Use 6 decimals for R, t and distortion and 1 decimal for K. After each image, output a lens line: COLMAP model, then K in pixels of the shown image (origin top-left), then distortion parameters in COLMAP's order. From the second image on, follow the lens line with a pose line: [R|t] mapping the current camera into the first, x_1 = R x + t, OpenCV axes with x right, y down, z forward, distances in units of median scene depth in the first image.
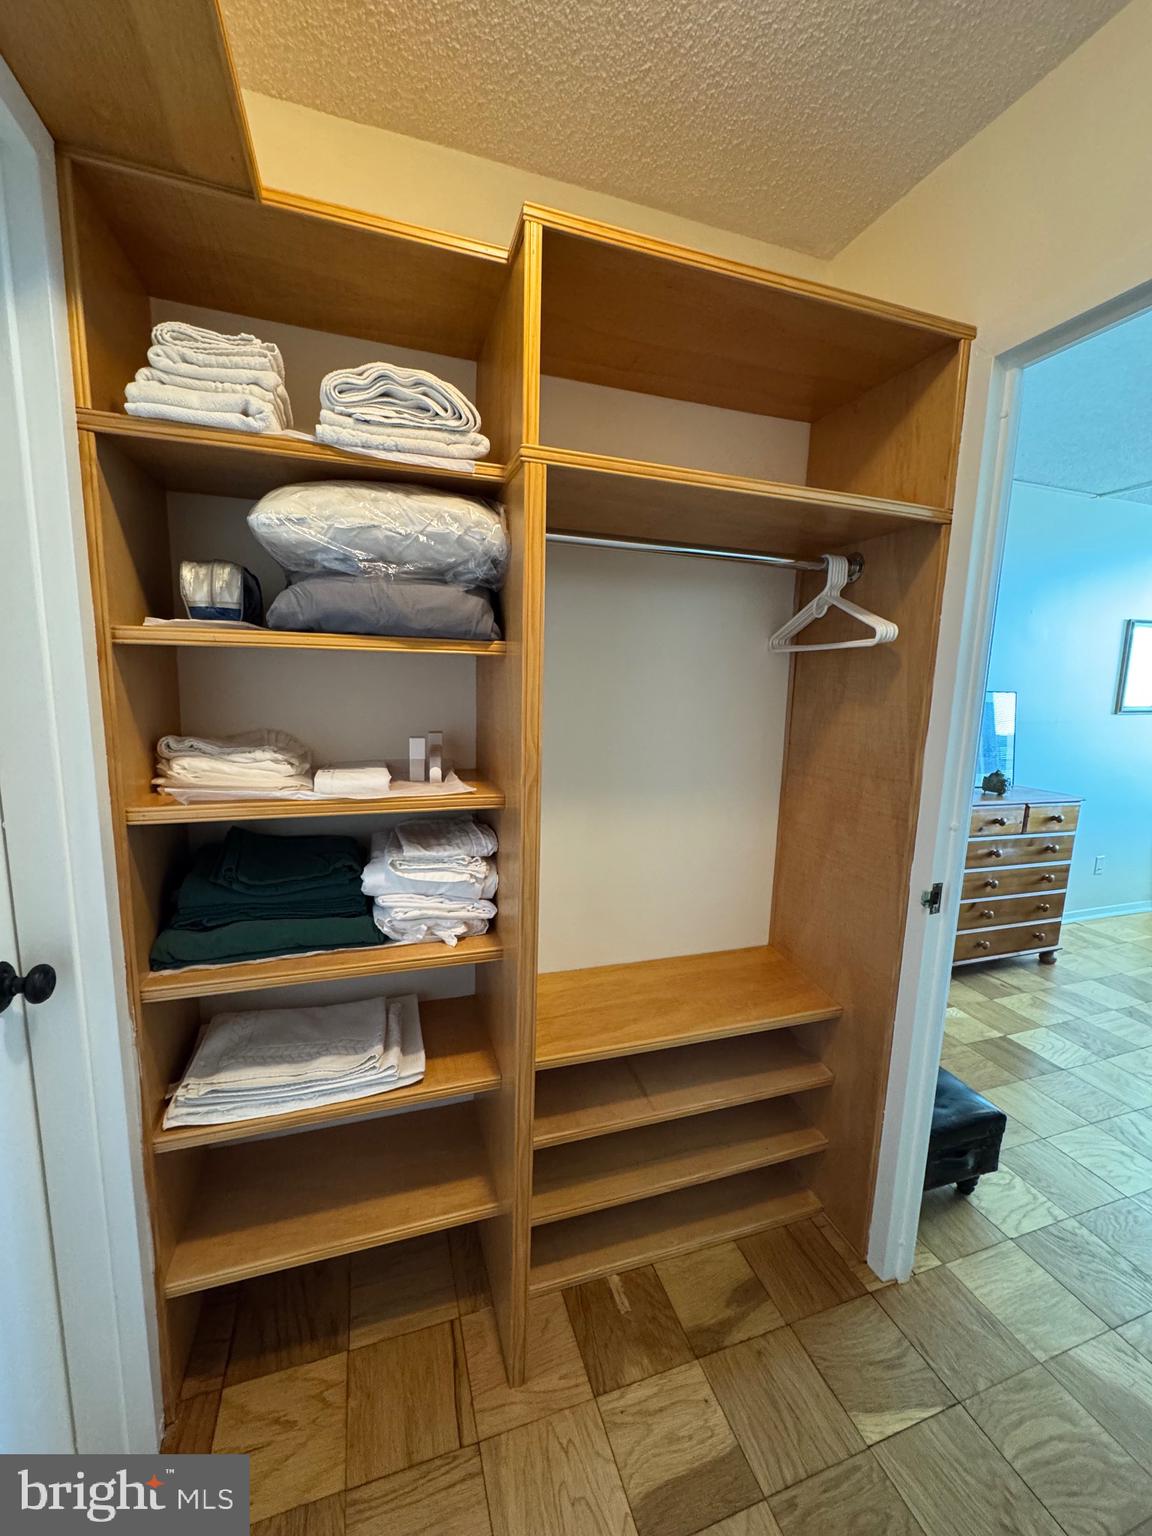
lens RADIAL K [[612.8, 0, 576.0], [0, 612.8, 768.0], [0, 0, 1]] dist [-0.002484, 0.000052]
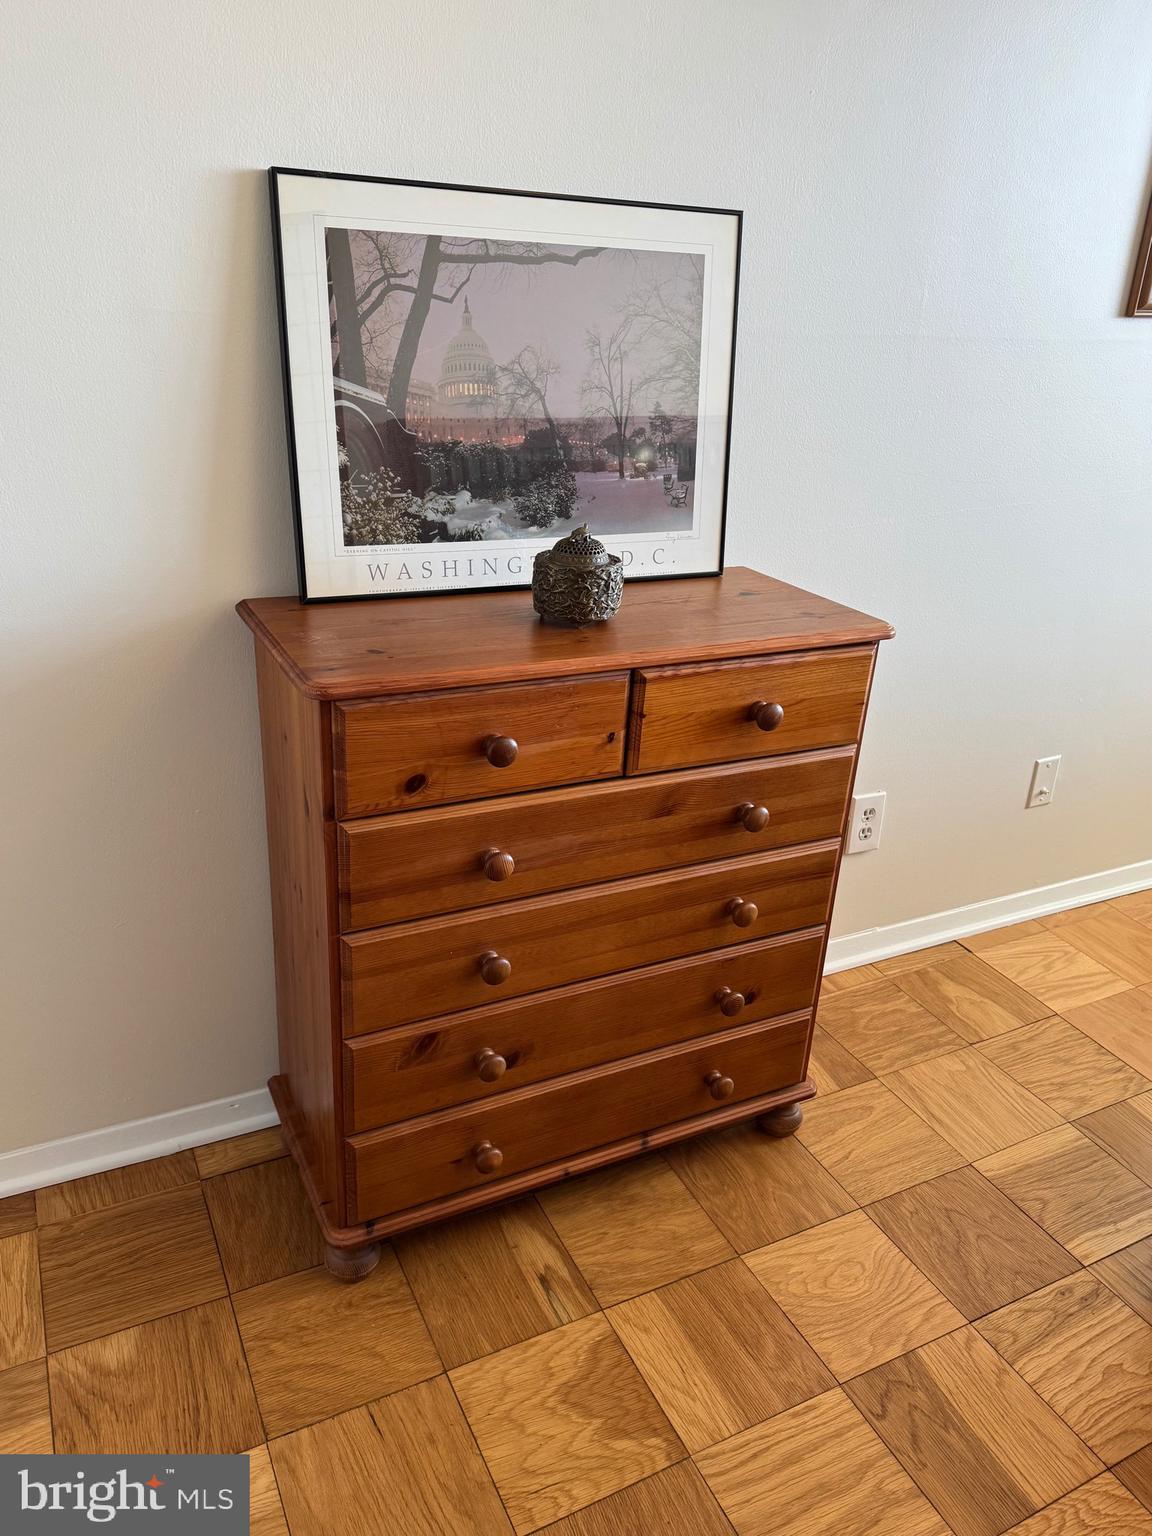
lens RADIAL K [[1127.8, 0, 576.0], [0, 1127.8, 768.0], [0, 0, 1]] dist [0.027057, -0.001816]
pose [[0.991040, -0.035209, 0.128839, 0.638945], [0.000174, 0.964968, 0.262368, -0.025141], [-0.133563, -0.259995, 0.956328, 0.528997]]
